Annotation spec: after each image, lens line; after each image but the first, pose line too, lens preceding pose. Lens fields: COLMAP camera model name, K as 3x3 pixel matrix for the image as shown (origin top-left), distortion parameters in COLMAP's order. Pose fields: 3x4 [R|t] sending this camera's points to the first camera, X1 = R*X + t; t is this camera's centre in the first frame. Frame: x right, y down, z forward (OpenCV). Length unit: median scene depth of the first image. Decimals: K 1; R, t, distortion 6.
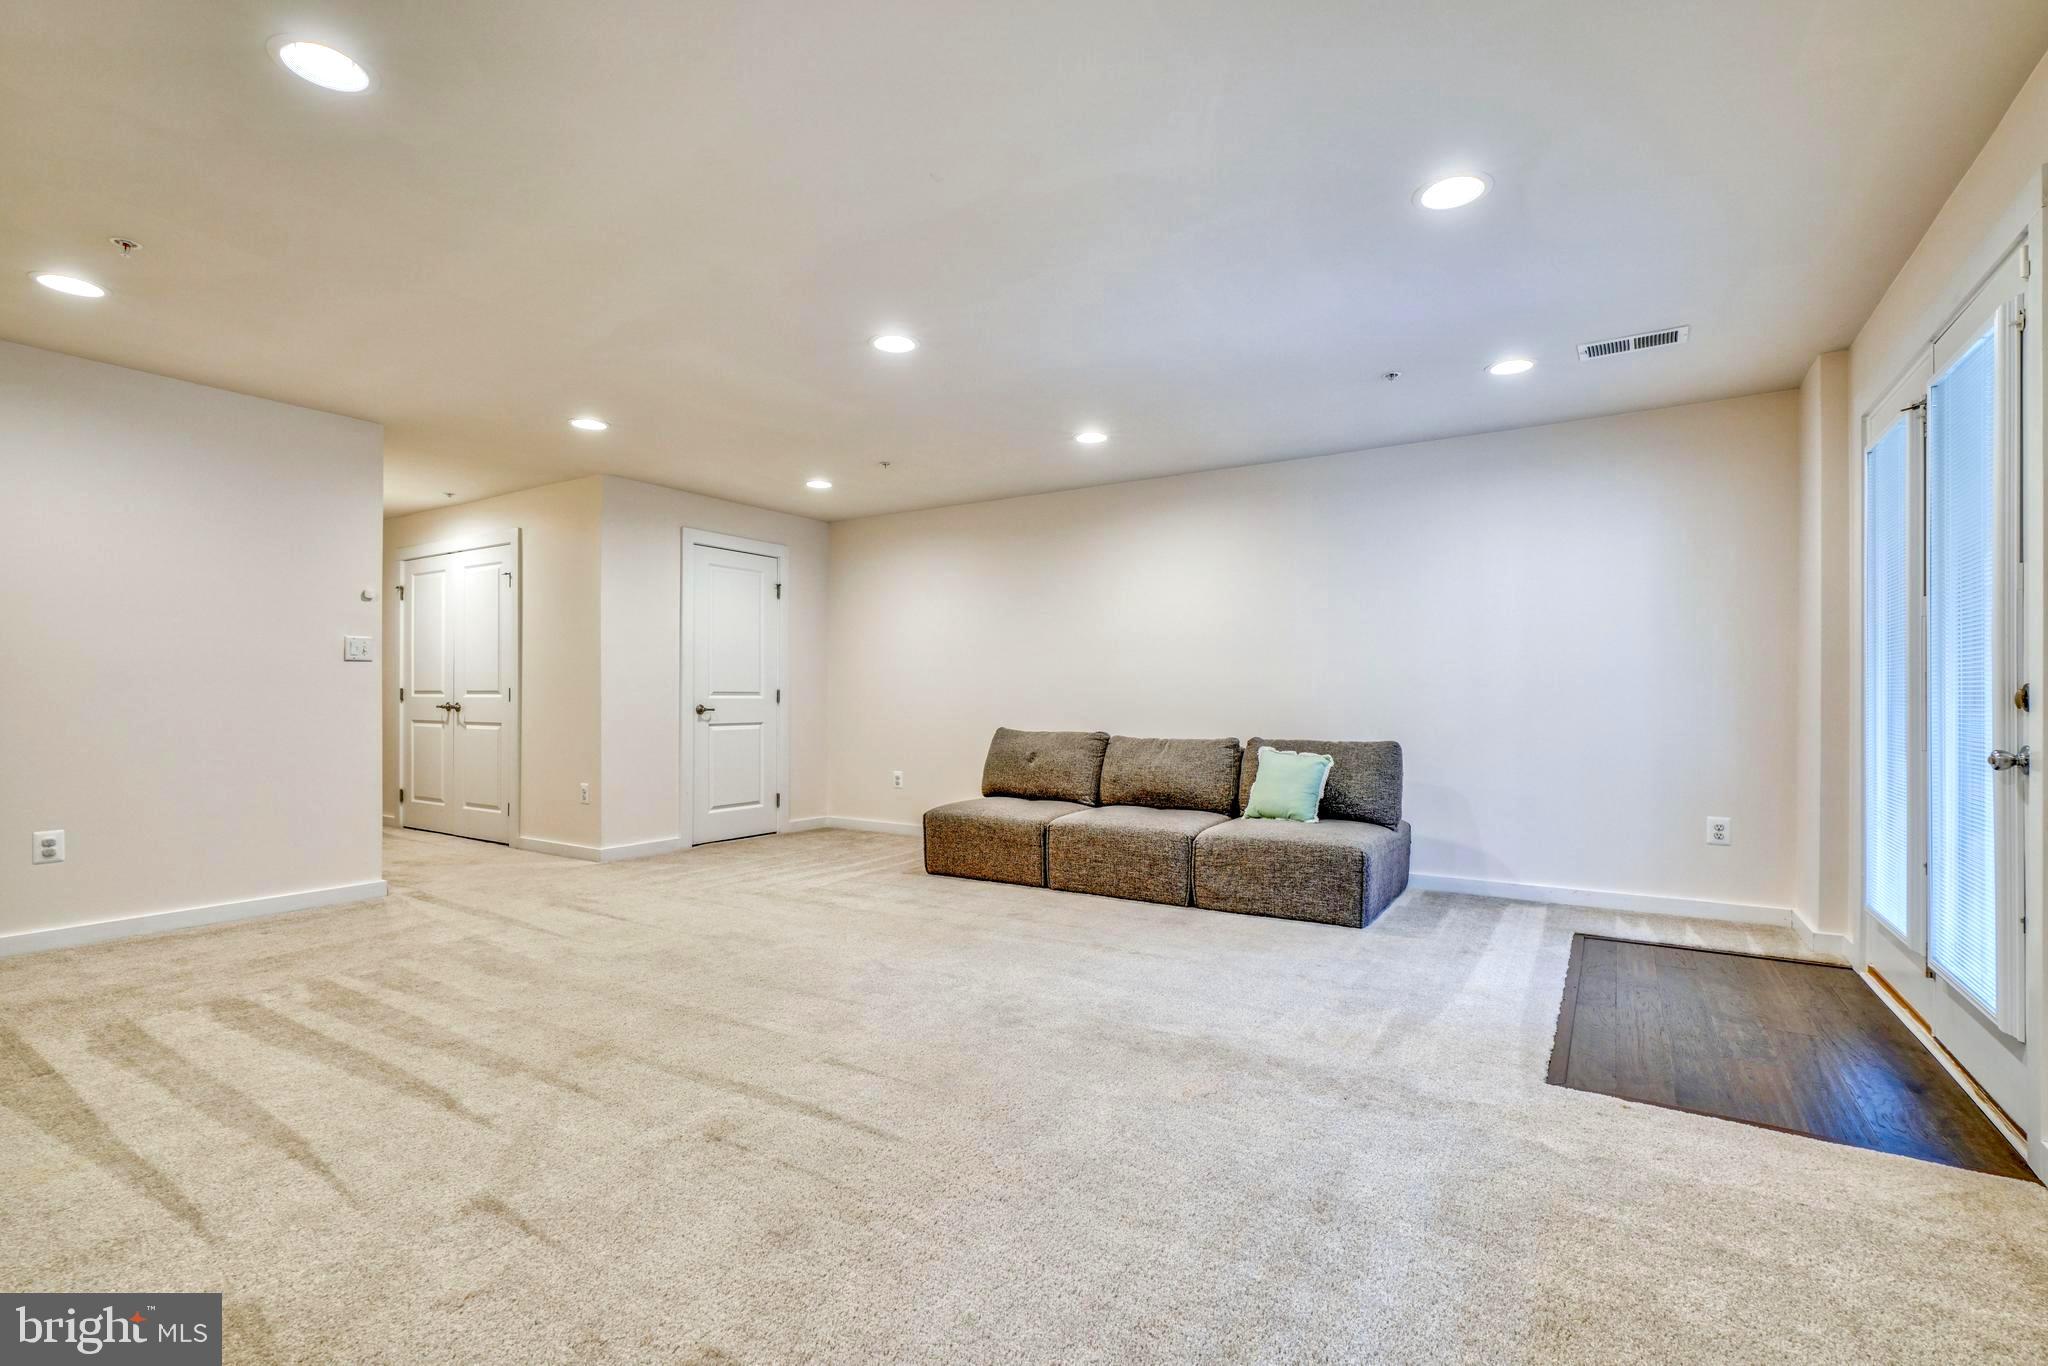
lens RADIAL K [[908.4, 0, 1004.9], [0, 908.4, 716.5], [0, 0, 1]] dist [-0.010636, 0.005614]
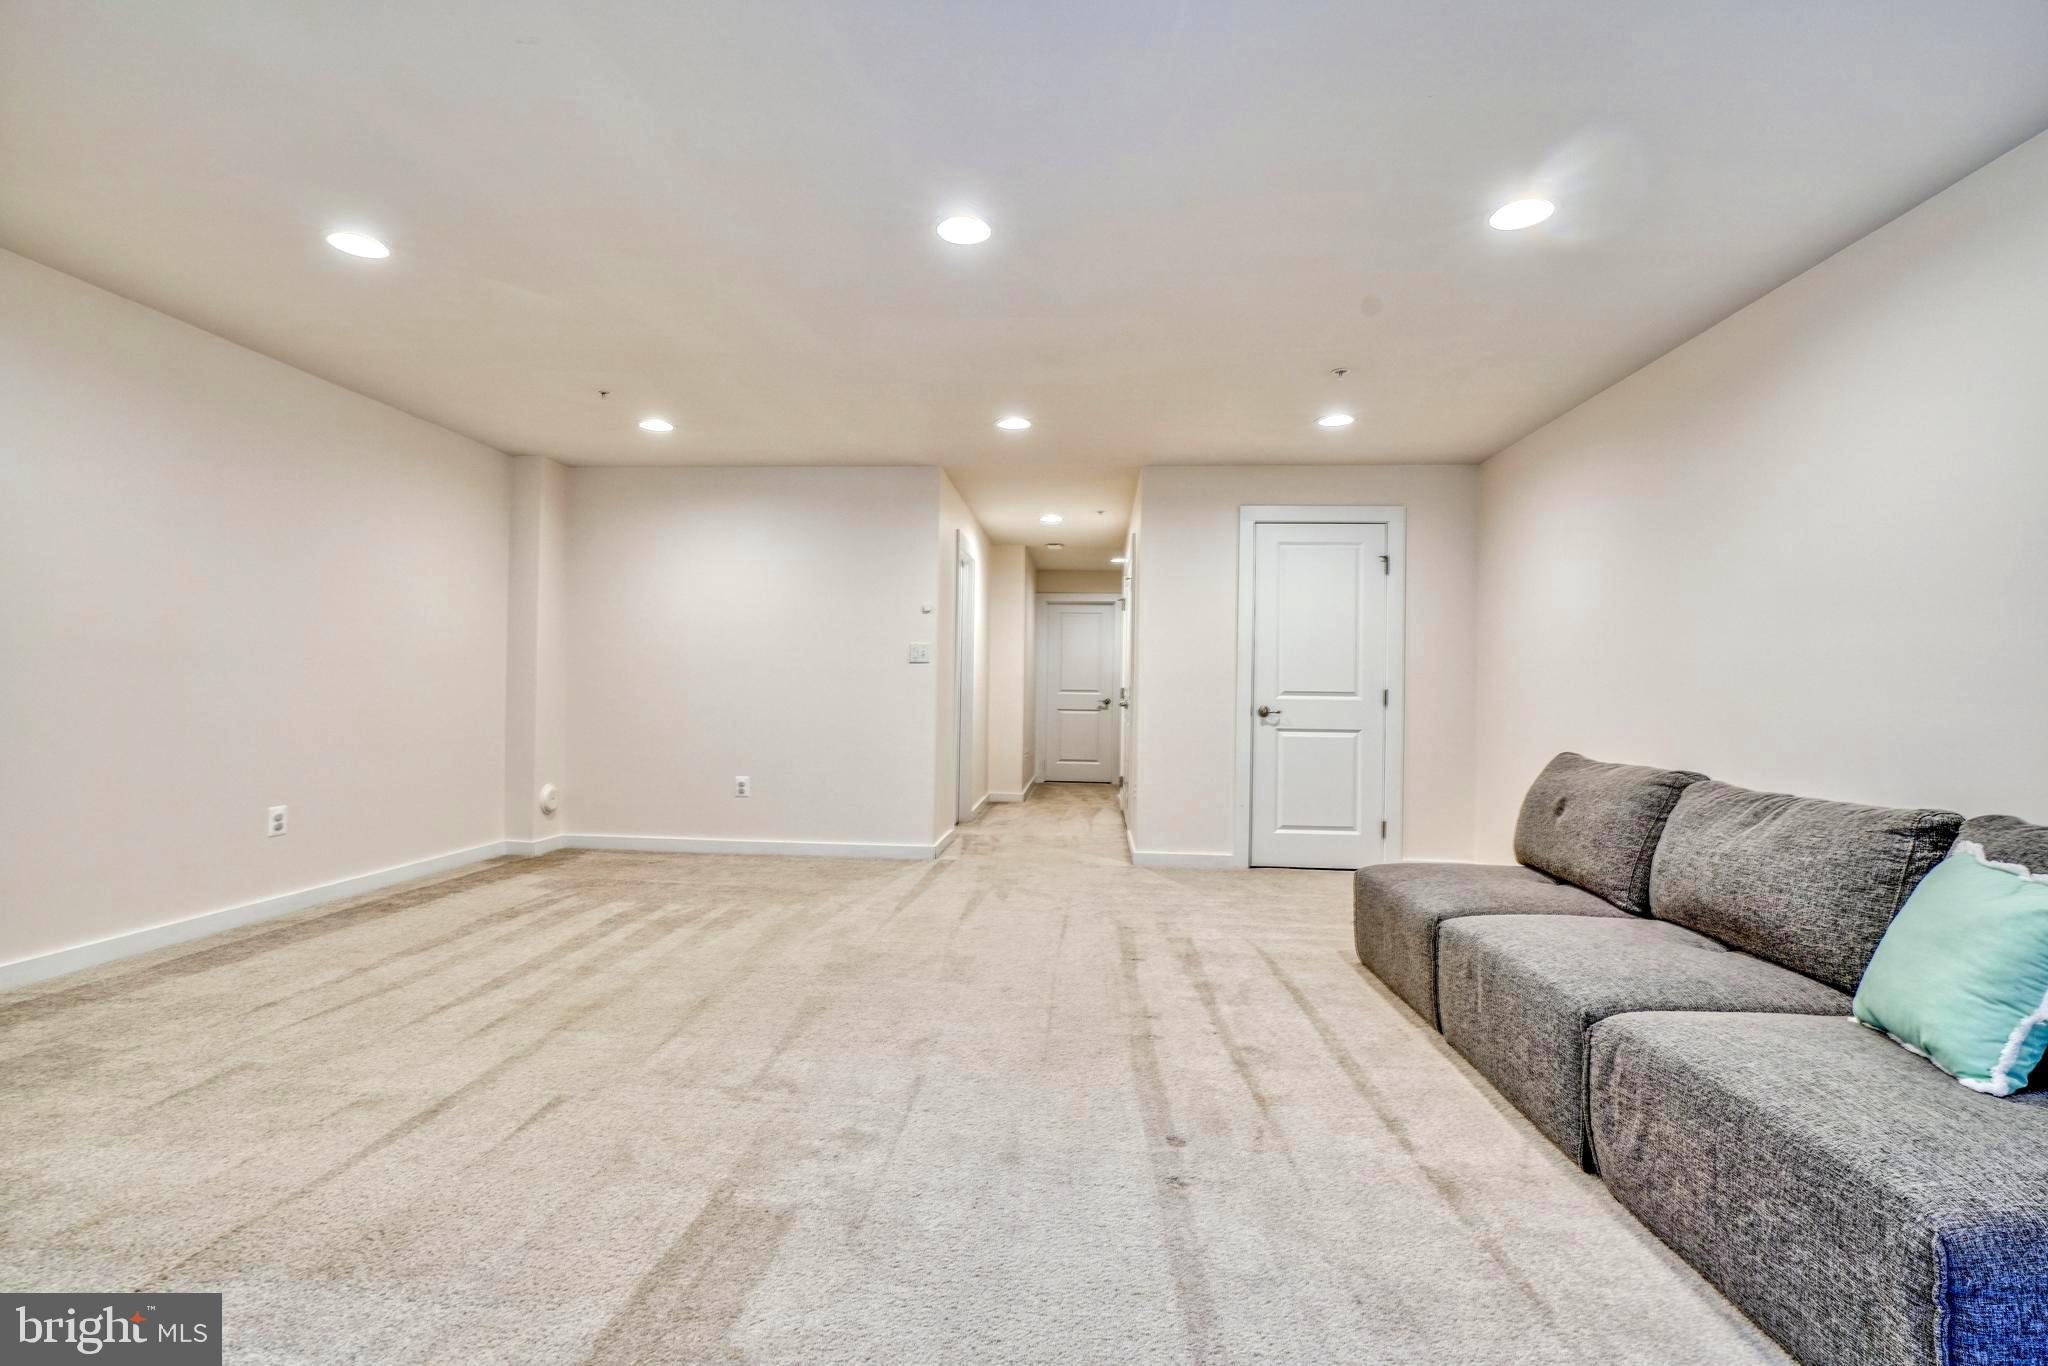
lens RADIAL K [[908.4, 0, 981.3], [0, 908.4, 699.0], [0, 0, 1]] dist [-0.010636, 0.005614]
pose [[0.492260, 0.011029, -0.870379, 0.505833], [-0.032208, 0.999466, -0.005551, -0.011058], [0.869852, 0.030765, 0.492352, 0.597856]]
